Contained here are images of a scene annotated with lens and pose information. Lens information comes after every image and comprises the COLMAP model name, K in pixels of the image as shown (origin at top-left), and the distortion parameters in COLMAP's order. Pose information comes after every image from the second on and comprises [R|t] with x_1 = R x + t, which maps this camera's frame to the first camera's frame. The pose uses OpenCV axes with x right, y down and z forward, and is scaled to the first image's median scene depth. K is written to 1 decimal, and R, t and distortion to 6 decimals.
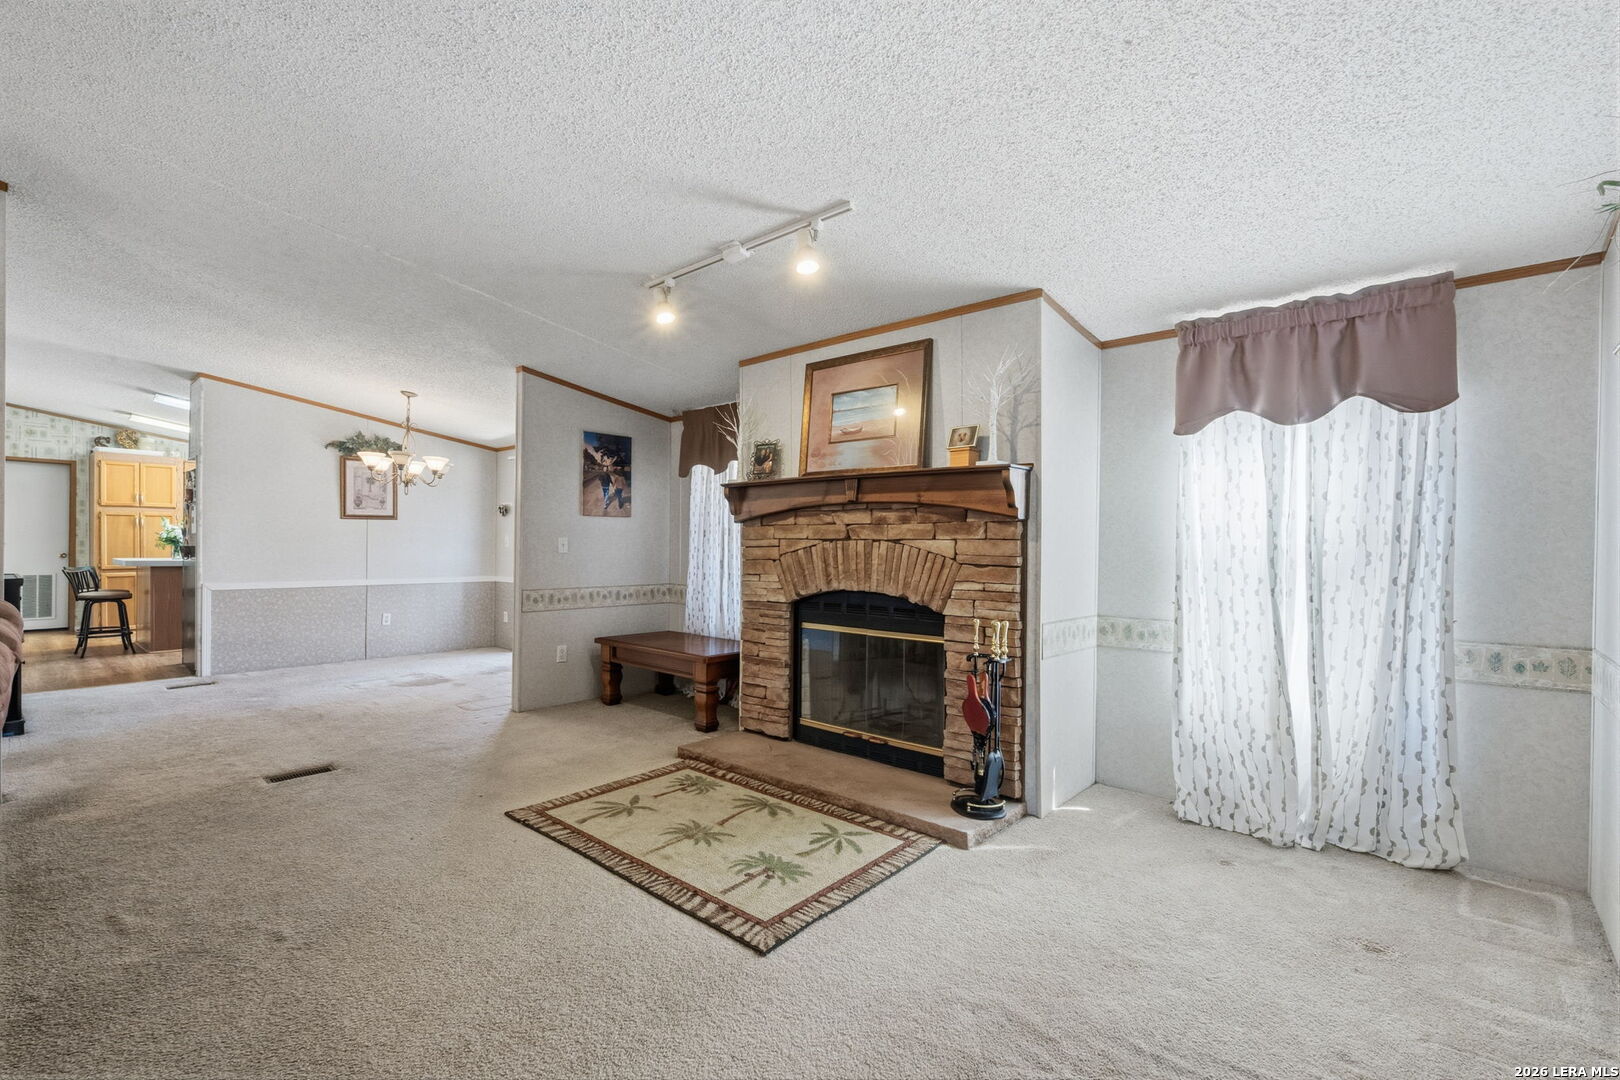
lens RADIAL K [[699.8, 0, 809.6], [0, 699.8, 544.8], [0, 0, 1]] dist [0.001657, 0.000451]
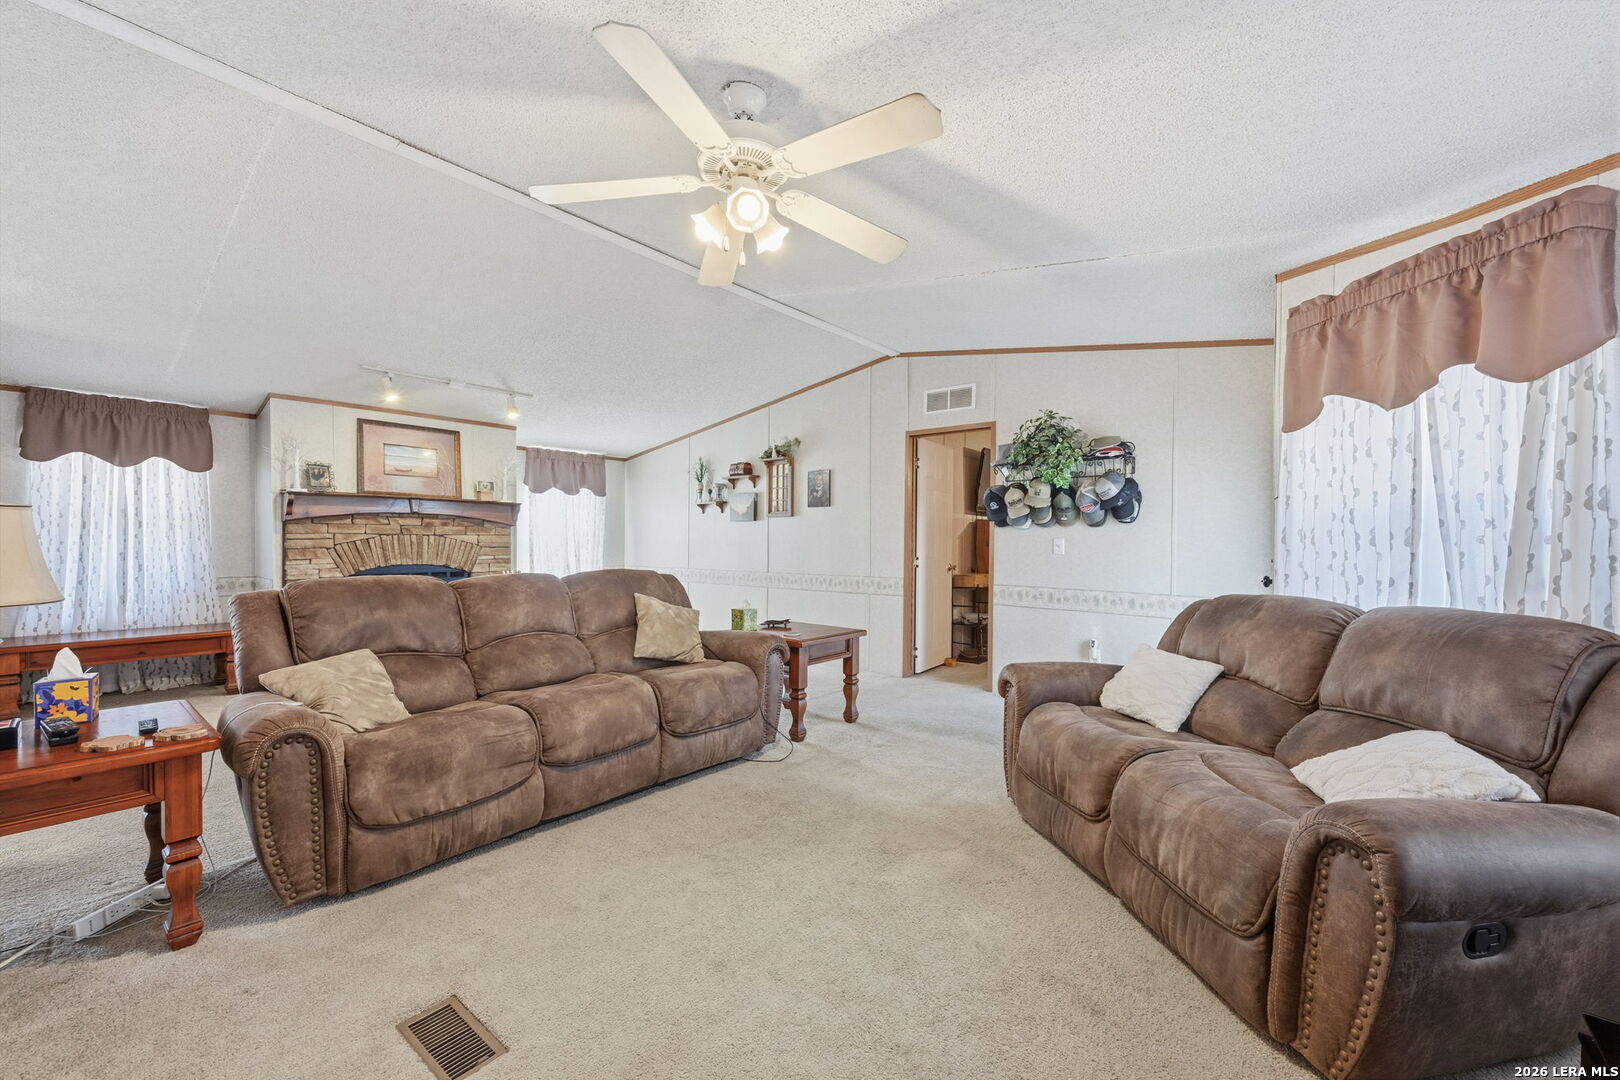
lens RADIAL K [[699.8, 0, 809.6], [0, 699.8, 544.8], [0, 0, 1]] dist [0.001657, 0.000451]
pose [[-0.012462, -0.016663, 0.999783, -1.790982], [-0.007303, 0.999836, 0.016573, -0.019148], [-0.999896, -0.007095, -0.012582, 0.049313]]
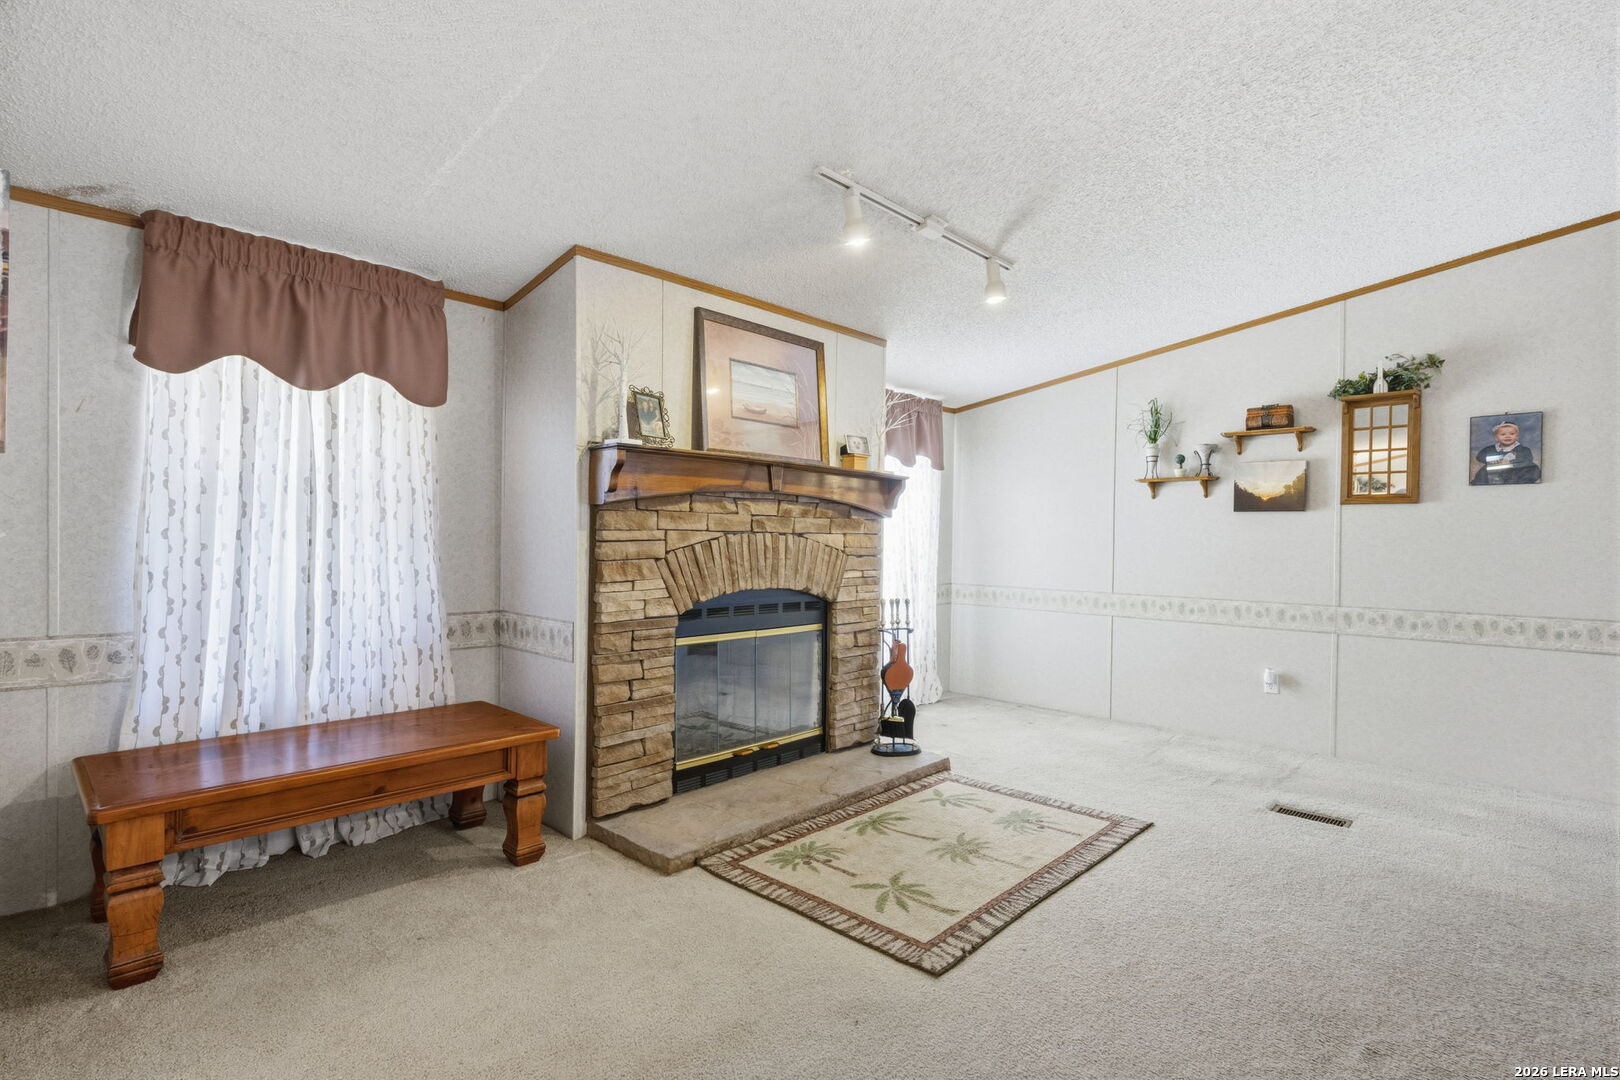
lens RADIAL K [[812.0, 0, 758.3], [0, 812.0, 543.2], [0, 0, 1]] dist [0.001495, -0.000384]
pose [[0.053105, -0.016486, 0.998453, -1.062148], [-0.014066, 0.999752, 0.017256, -0.012509], [-0.998490, -0.014961, 0.052860, 1.029088]]
